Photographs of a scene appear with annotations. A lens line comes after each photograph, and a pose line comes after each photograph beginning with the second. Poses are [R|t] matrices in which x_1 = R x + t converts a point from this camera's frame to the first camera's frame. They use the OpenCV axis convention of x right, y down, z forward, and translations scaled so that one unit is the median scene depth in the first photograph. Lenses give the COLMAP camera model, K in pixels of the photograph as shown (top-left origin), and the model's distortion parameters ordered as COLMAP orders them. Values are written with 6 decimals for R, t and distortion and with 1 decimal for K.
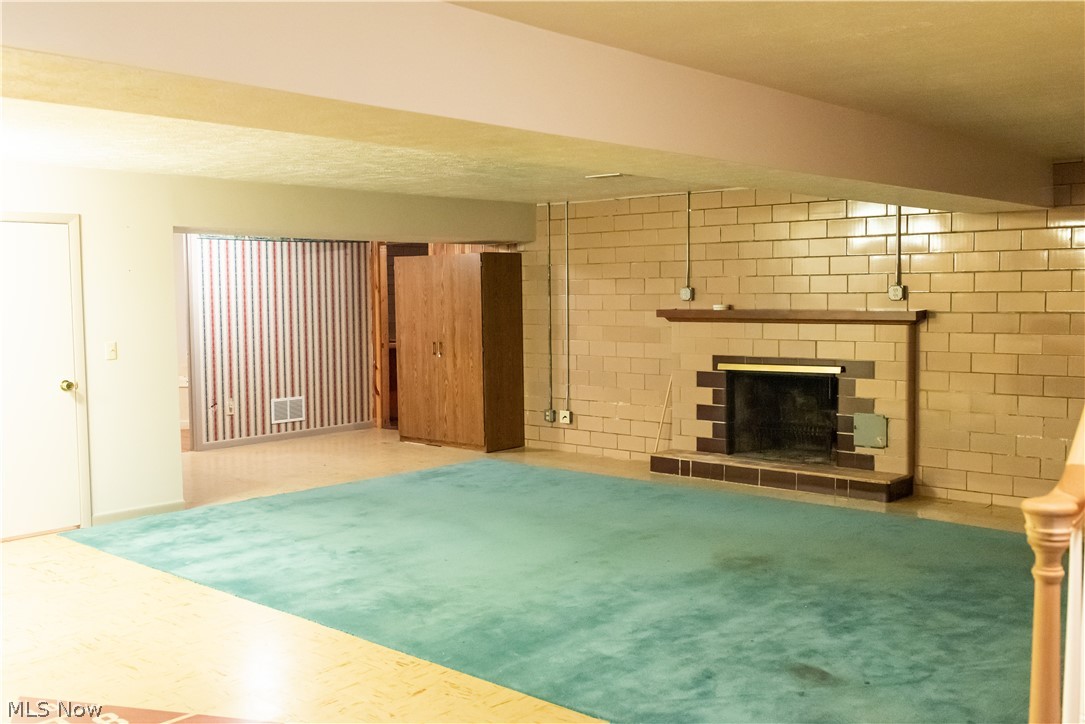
lens RADIAL K [[1026.8, 0, 533.1], [0, 1026.8, 360.9], [0, 0, 1]] dist [0.002291, 0.001823]
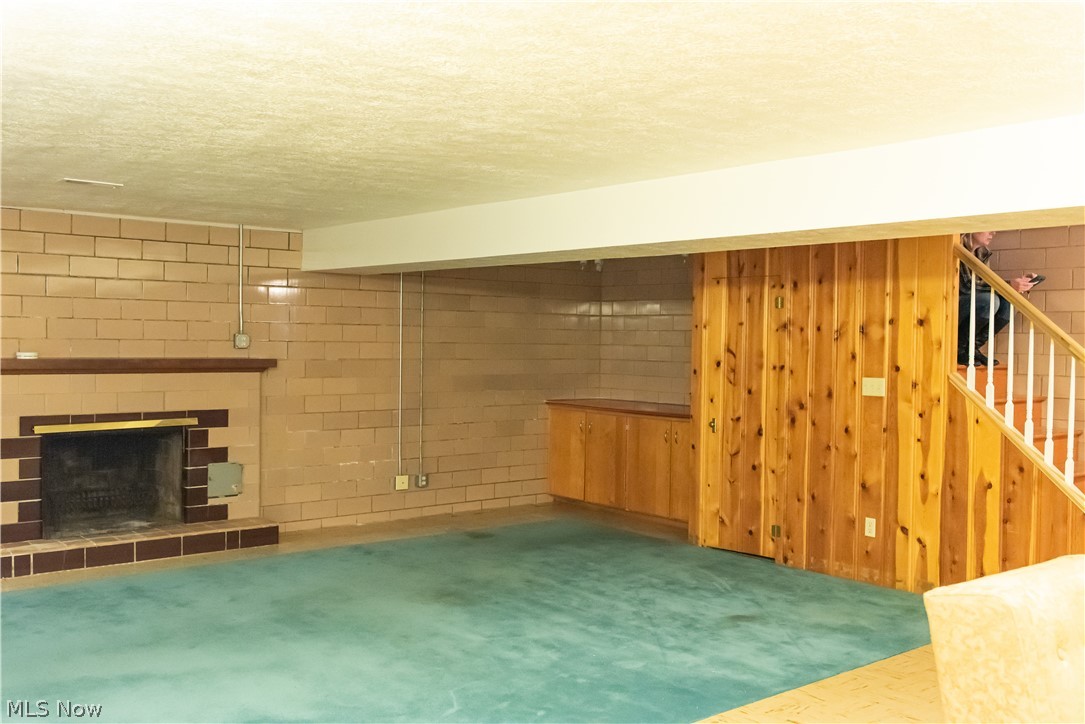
lens RADIAL K [[1026.8, 0, 533.1], [0, 1026.8, 360.9], [0, 0, 1]] dist [0.002291, 0.001823]
pose [[0.160752, -0.008223, 0.986961, -0.595498], [0.052305, 0.998631, -0.000199, -0.030293], [-0.985608, 0.051655, 0.160962, 0.539129]]
